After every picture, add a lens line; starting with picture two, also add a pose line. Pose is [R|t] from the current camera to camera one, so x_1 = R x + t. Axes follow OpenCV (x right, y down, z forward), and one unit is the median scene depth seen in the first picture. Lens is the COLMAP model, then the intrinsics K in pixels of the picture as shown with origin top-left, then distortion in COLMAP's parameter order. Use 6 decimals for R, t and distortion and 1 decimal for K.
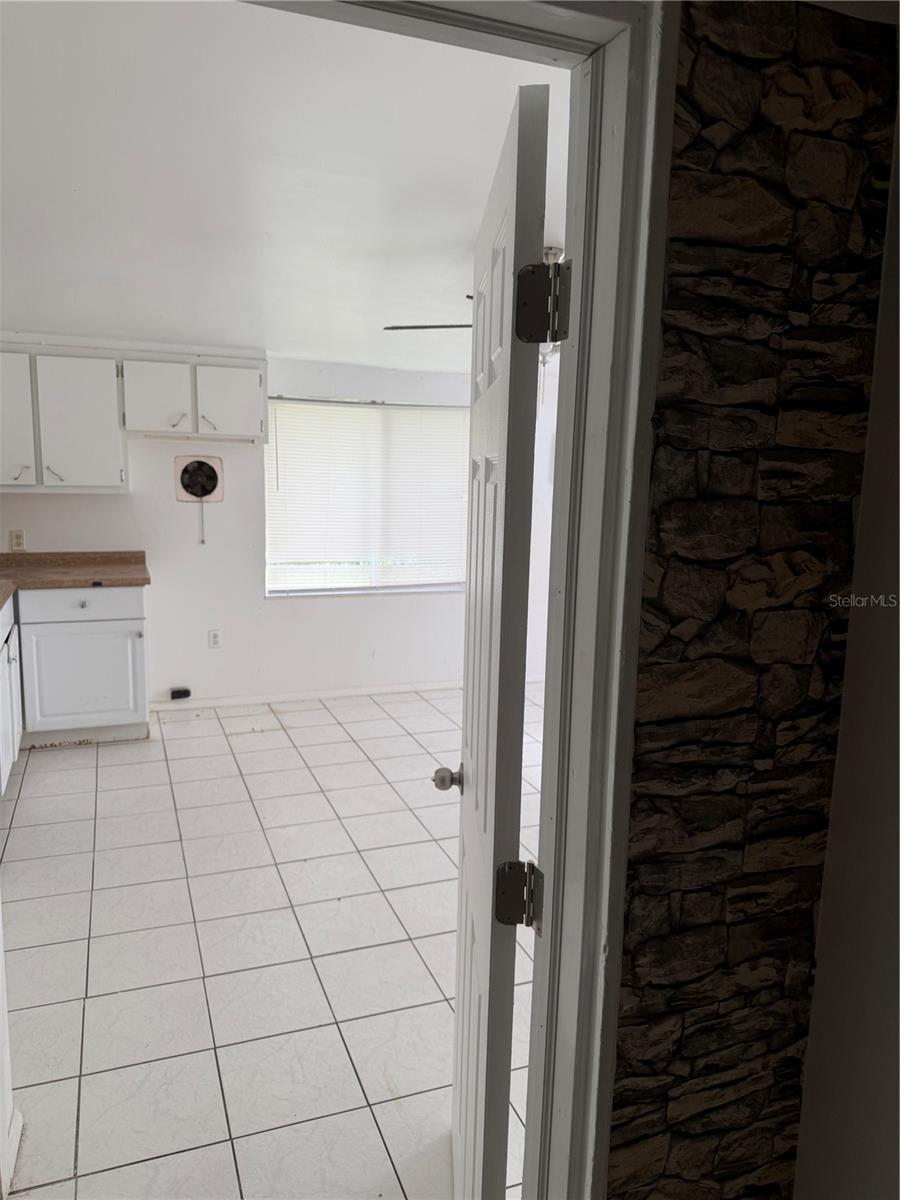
lens RADIAL K [[850.0, 0, 441.5], [0, 850.0, 602.6], [0, 0, 1]] dist [0.145835, -0.299636]
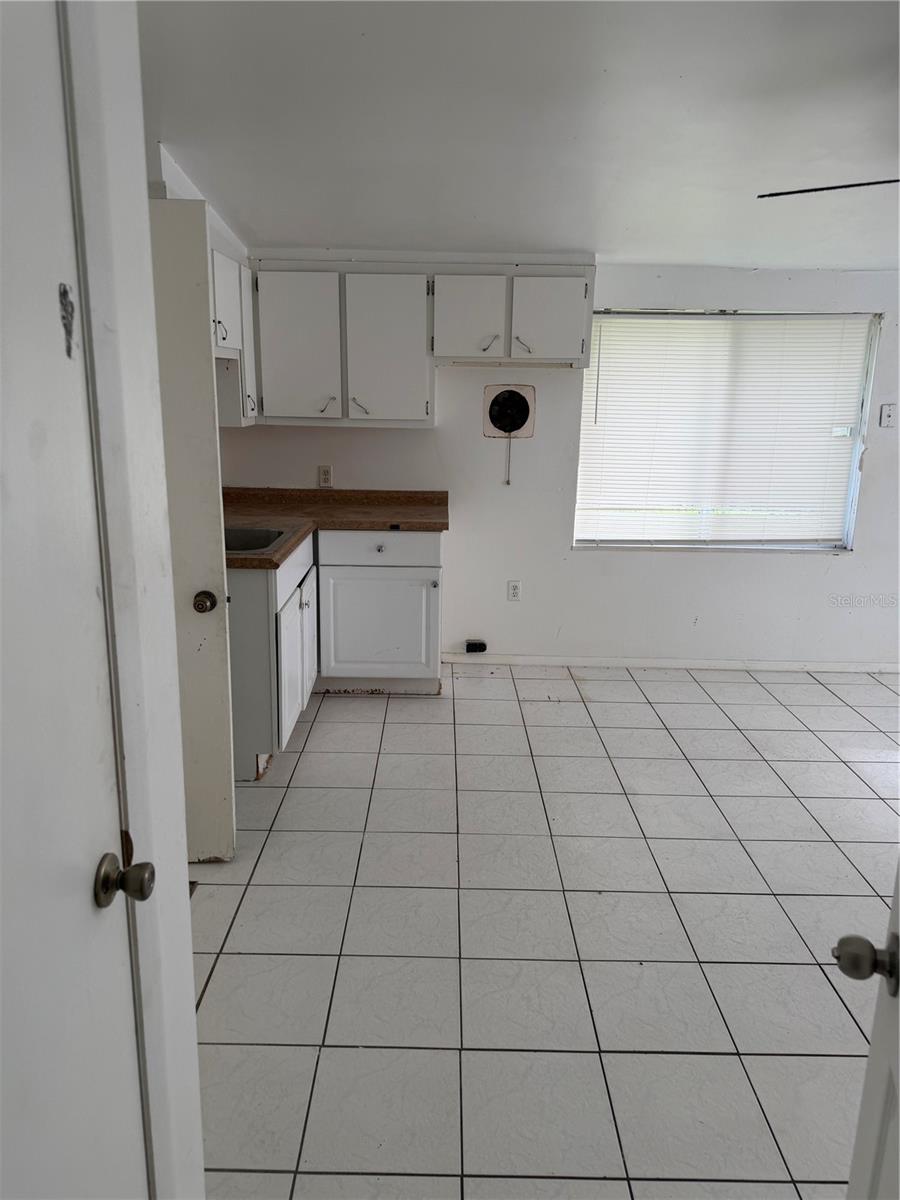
lens RADIAL K [[850.0, 0, 441.5], [0, 850.0, 602.6], [0, 0, 1]] dist [0.145835, -0.299636]
pose [[0.934917, 0.078307, -0.346118, -0.026979], [-0.052519, 0.995141, 0.083282, -0.018451], [0.350958, -0.059684, 0.934487, 0.148042]]
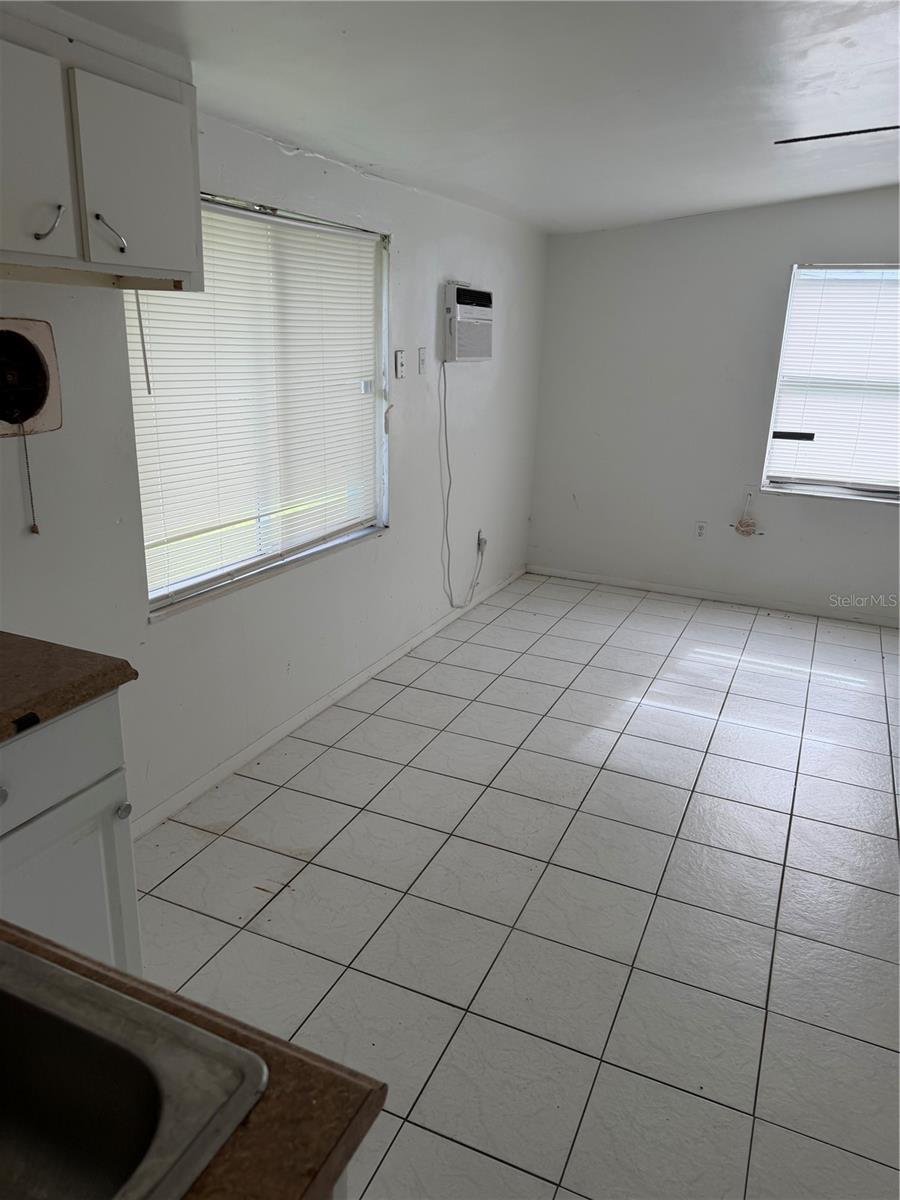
lens RADIAL K [[841.9, 0, 450.0], [0, 841.9, 600.0], [0, 0, 1]] dist [0.100907, -0.135545]
pose [[0.701016, -0.211181, 0.681160, -0.471719], [0.093353, 0.974104, 0.205929, -0.115411], [-0.707009, -0.080771, 0.702577, 0.618031]]
